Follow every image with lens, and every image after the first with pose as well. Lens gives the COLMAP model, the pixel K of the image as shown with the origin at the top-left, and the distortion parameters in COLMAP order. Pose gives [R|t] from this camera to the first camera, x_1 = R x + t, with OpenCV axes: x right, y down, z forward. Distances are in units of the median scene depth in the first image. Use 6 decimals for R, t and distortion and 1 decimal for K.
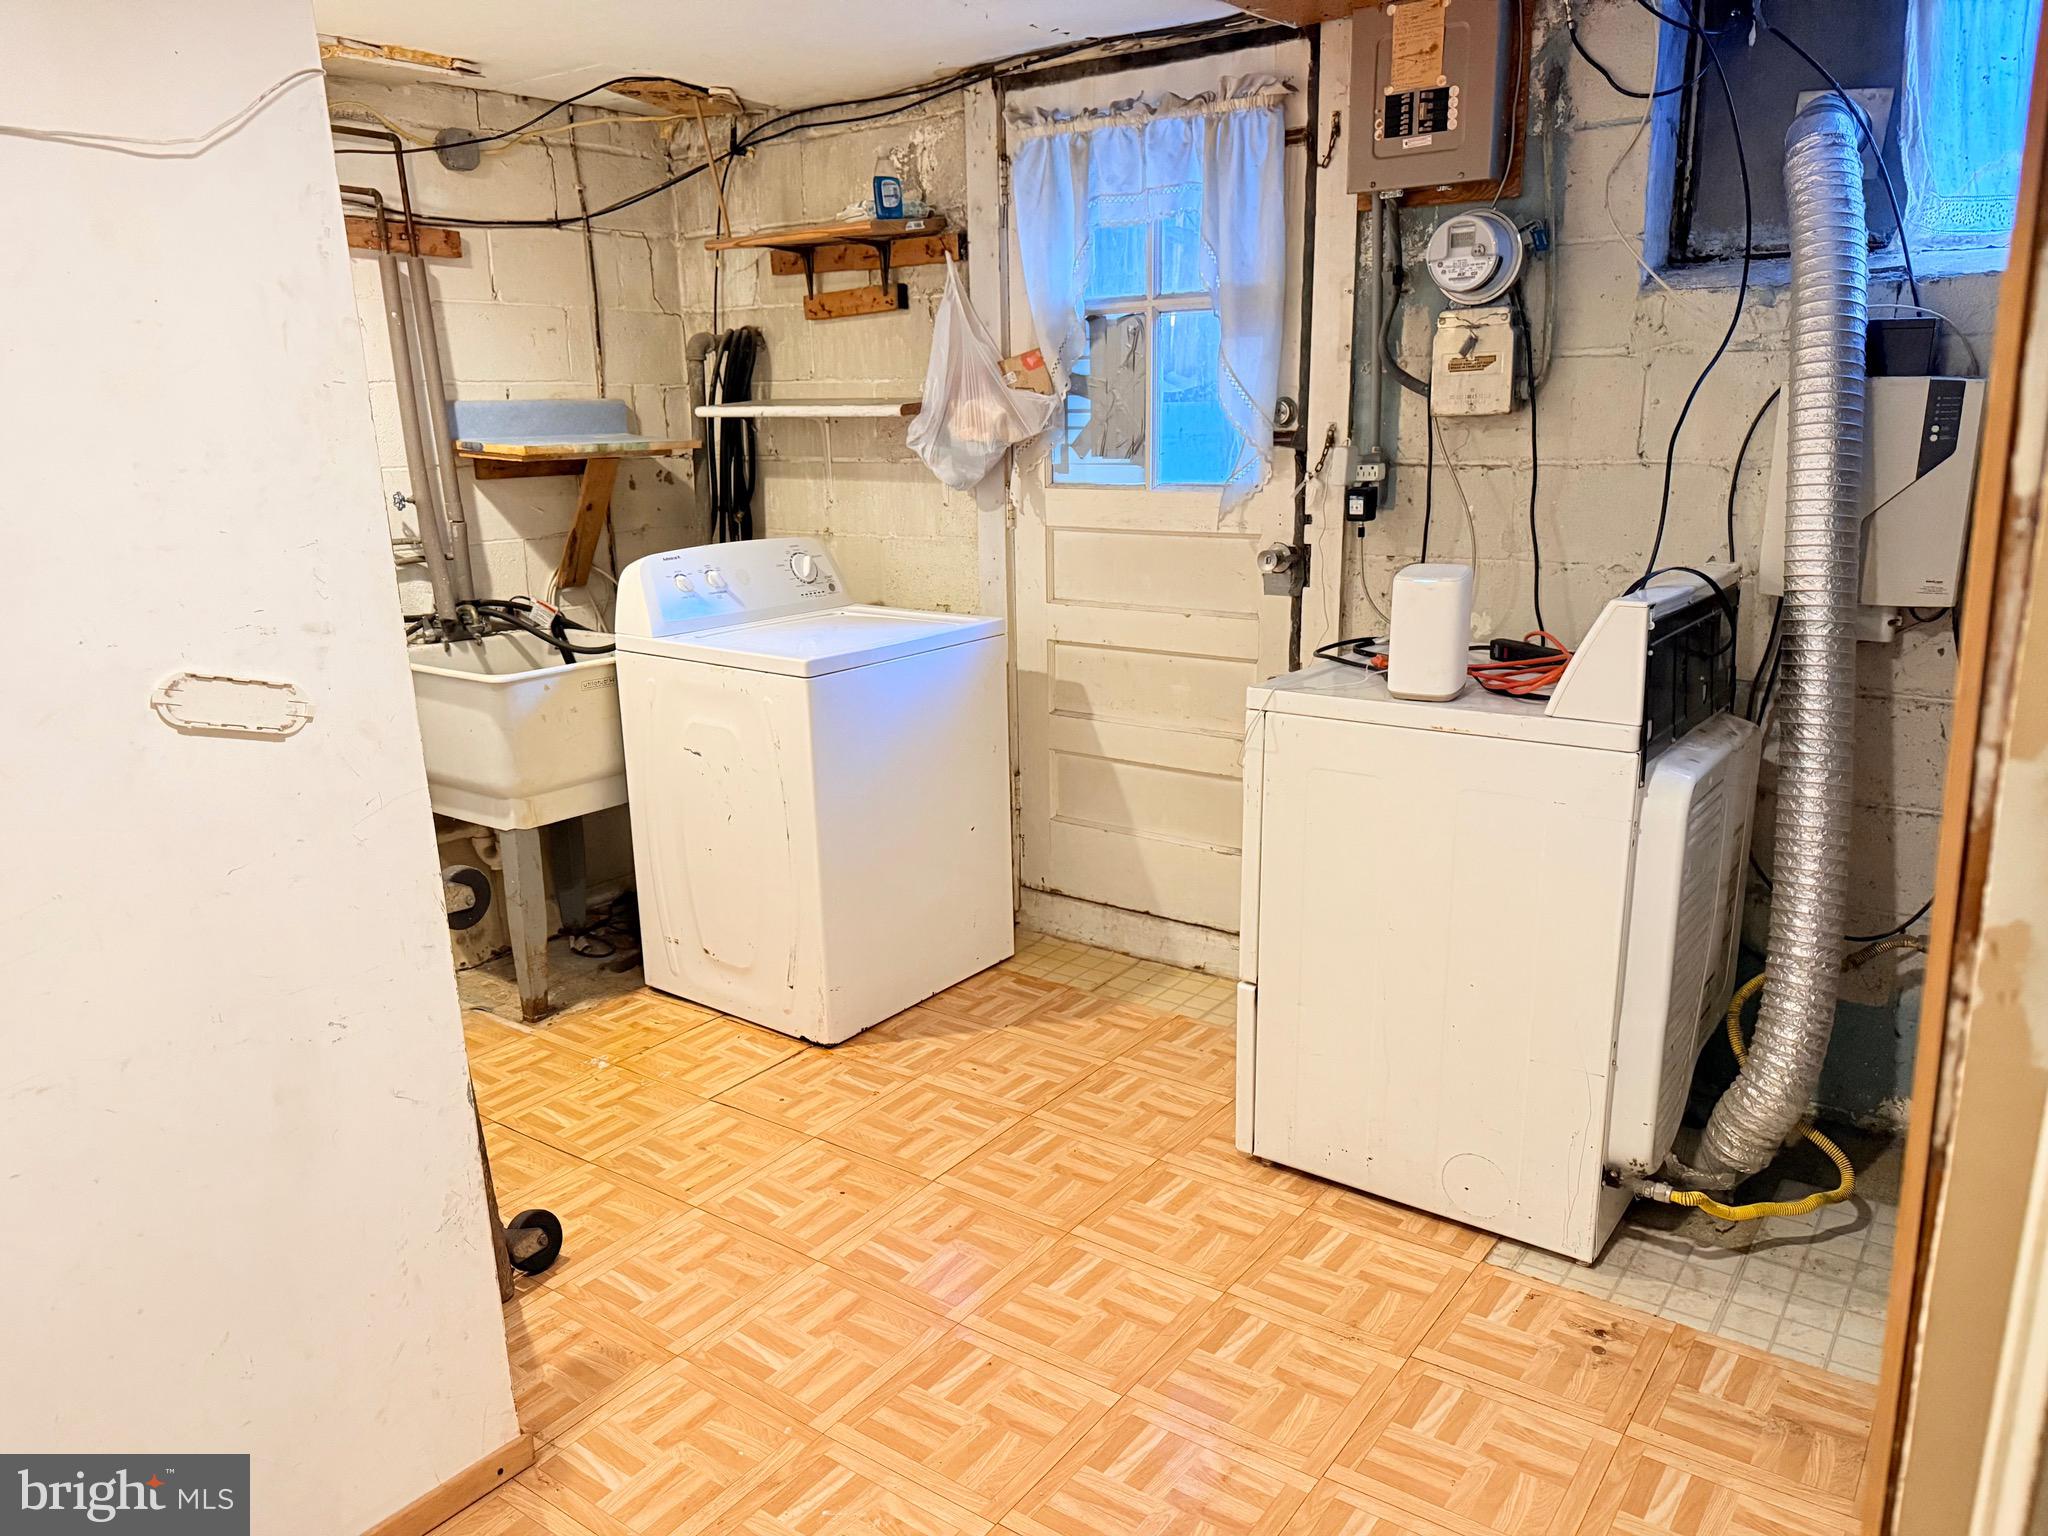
lens RADIAL K [[1441.3, 0, 1002.4], [0, 1441.3, 779.9], [0, 0, 1]] dist [0.068082, -0.027458]
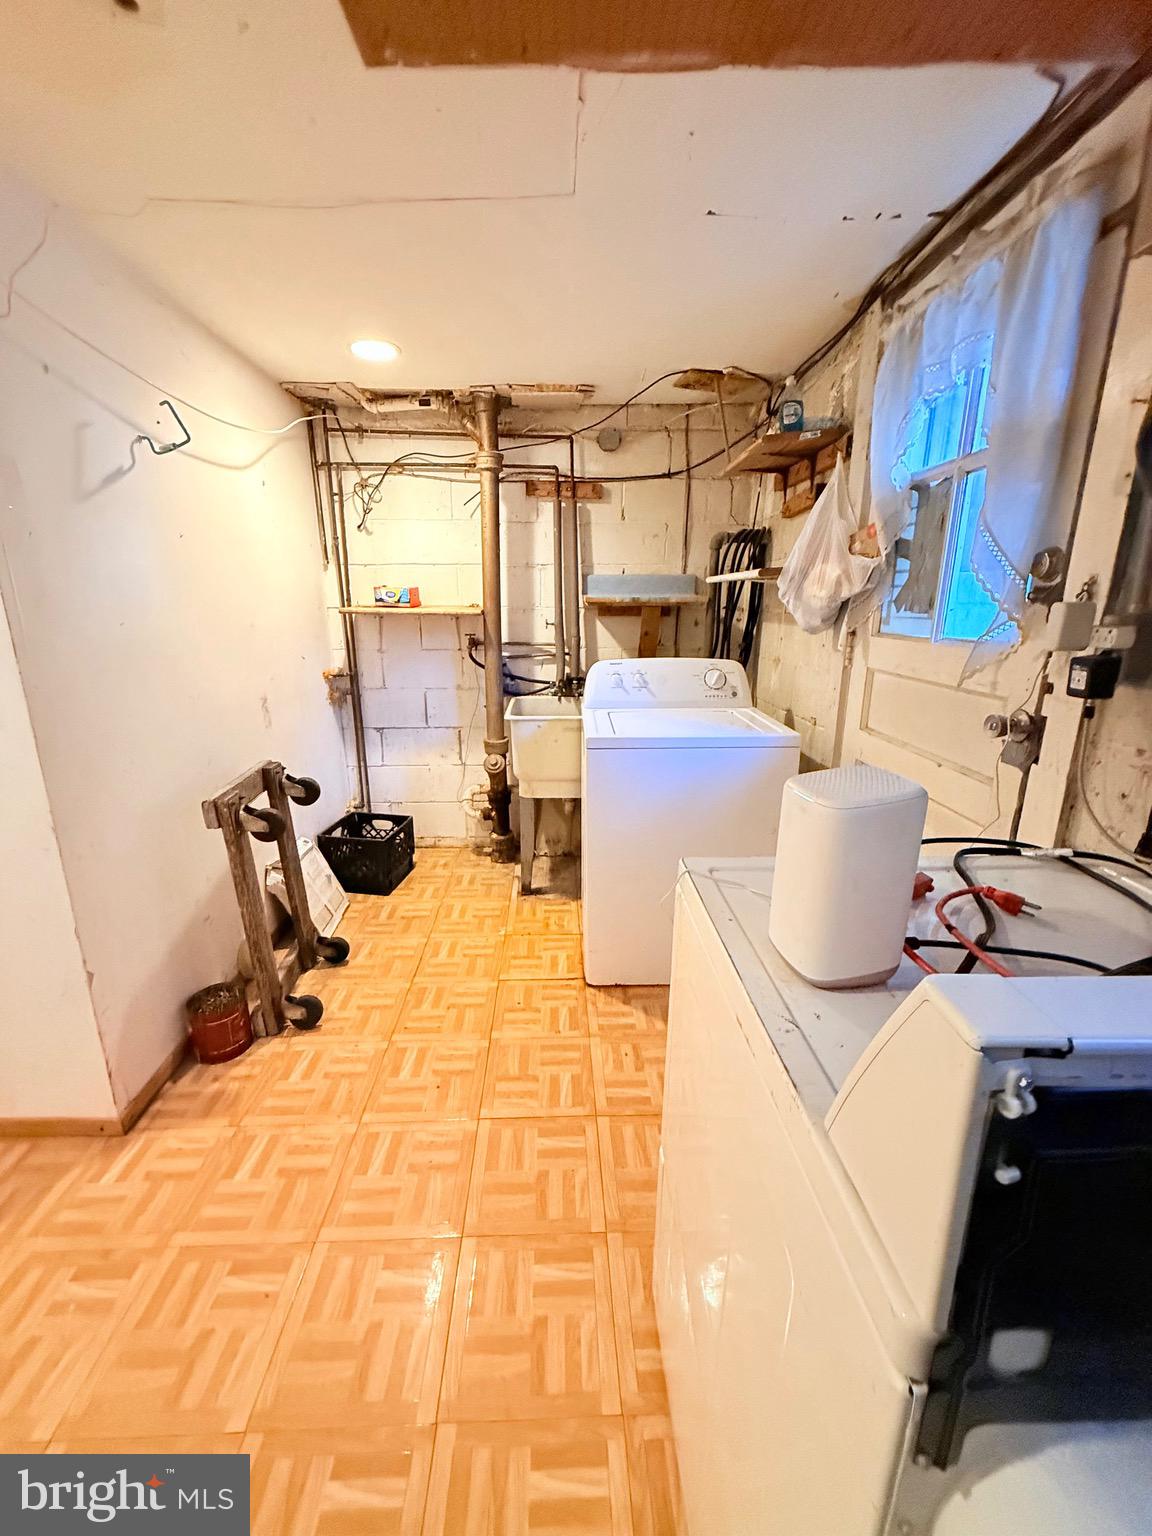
lens RADIAL K [[609.0, 0, 580.9], [0, 609.0, 763.4], [0, 0, 1]] dist [-0.000987, 0.000101]
pose [[0.632247, 0.220869, -0.742617, 0.285958], [-0.211845, 0.971260, 0.108513, -0.106224], [0.745242, 0.088713, 0.660867, 0.507693]]
